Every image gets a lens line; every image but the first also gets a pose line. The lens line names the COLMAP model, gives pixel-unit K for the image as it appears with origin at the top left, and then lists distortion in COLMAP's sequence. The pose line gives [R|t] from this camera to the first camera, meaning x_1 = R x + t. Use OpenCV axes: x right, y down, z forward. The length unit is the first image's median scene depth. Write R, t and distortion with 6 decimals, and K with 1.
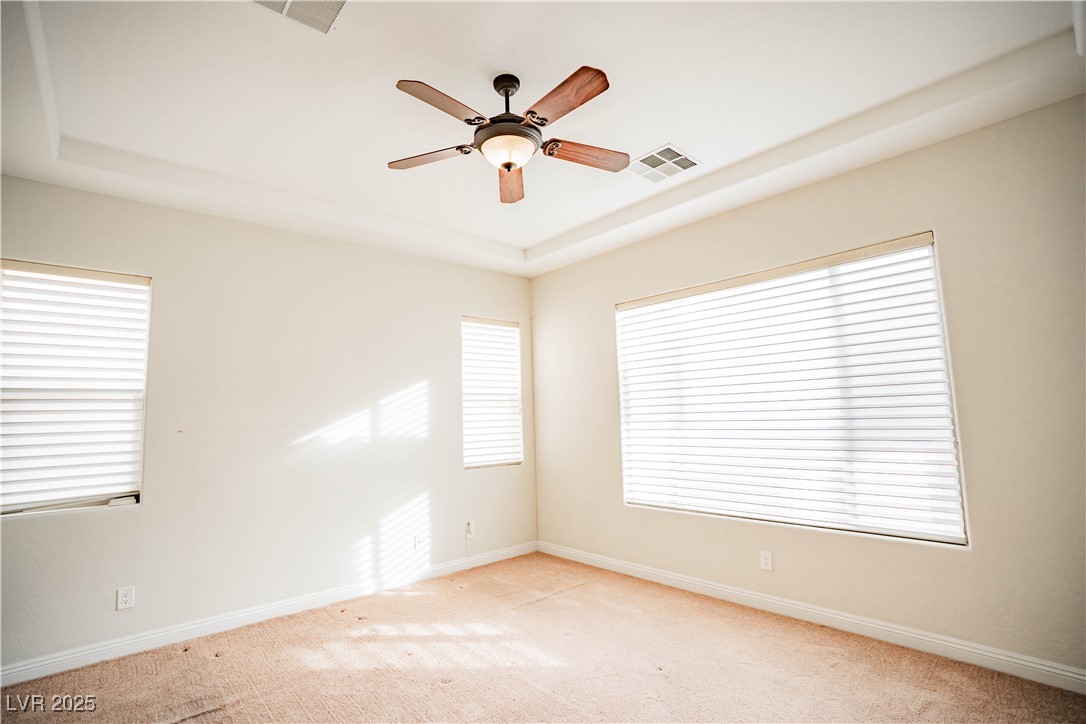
lens RADIAL K [[502.3, 0, 542.0], [0, 502.3, 373.9], [0, 0, 1]] dist [-0.049758, 0.013796]
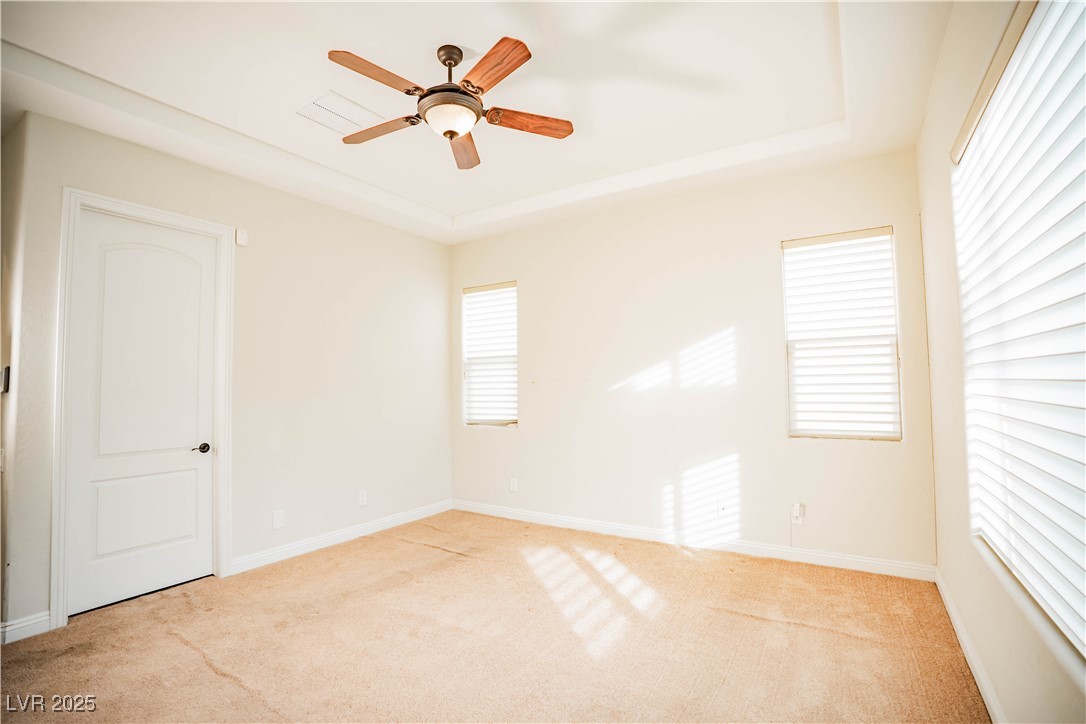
lens RADIAL K [[502.3, 0, 538.3], [0, 502.3, 368.2], [0, 0, 1]] dist [-0.049758, 0.013796]
pose [[0.259899, -0.017031, -0.965486, 0.568563], [0.092740, 0.995663, 0.007401, 0.054084], [0.961172, -0.091463, 0.260352, 0.502435]]
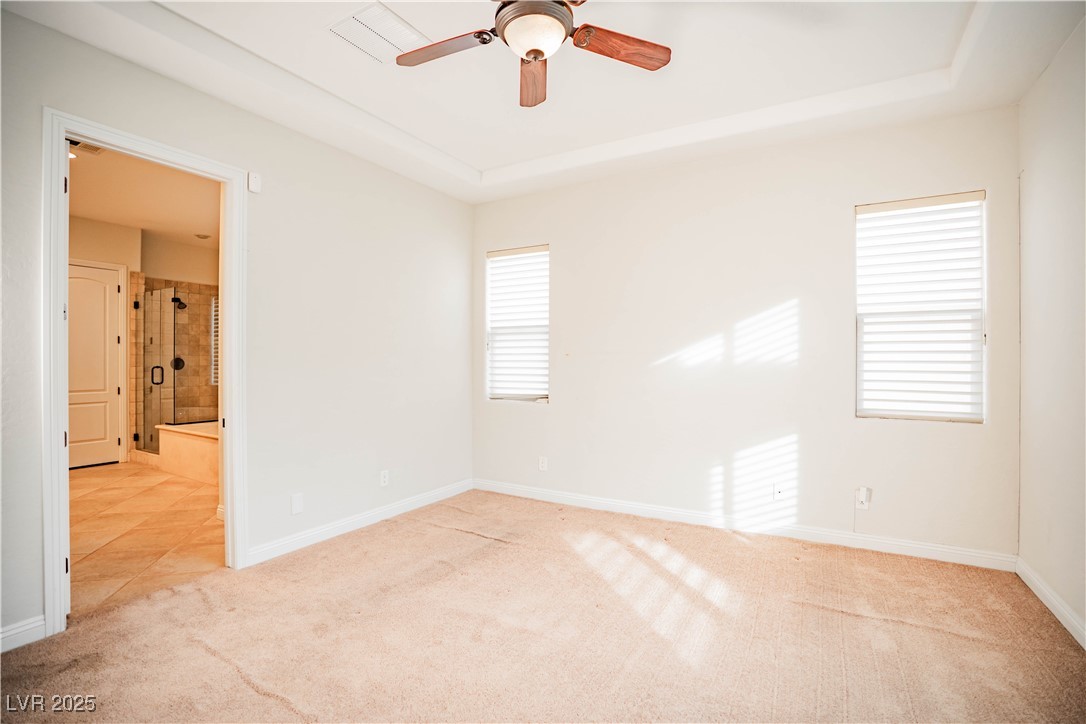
lens RADIAL K [[502.3, 0, 539.6], [0, 502.3, 368.1], [0, 0, 1]] dist [-0.049758, 0.013796]
pose [[0.299016, 0.038457, -0.953473, 0.450959], [0.077085, 0.994949, 0.064304, 0.048472], [0.951130, -0.092727, 0.294541, 0.411857]]
